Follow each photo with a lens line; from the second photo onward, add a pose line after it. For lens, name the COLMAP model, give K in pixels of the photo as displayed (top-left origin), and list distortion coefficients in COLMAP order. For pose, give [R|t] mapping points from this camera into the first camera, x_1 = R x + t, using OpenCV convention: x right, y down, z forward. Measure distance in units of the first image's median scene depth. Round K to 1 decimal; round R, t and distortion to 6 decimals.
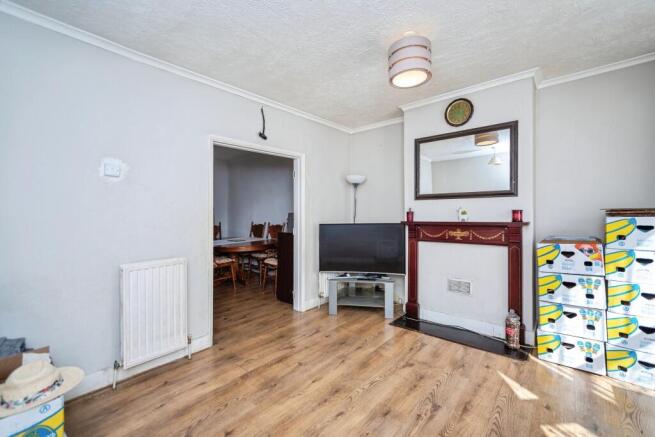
lens RADIAL K [[278.0, 0, 330.3], [0, 278.0, 212.1], [0, 0, 1]] dist [-0.001716, 0.000139]
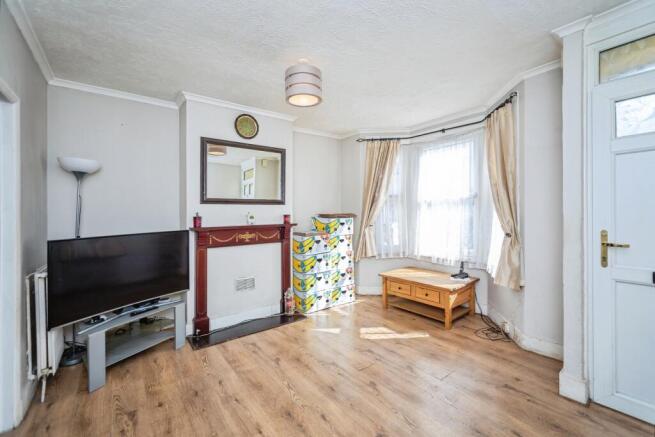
lens RADIAL K [[278.0, 0, 330.7], [0, 278.0, 216.6], [0, 0, 1]] dist [-0.001716, 0.000139]
pose [[0.209875, -0.008242, 0.977693, -0.602859], [0.005102, 0.999960, 0.007334, -0.007419], [-0.977715, 0.003449, 0.209909, 0.485042]]
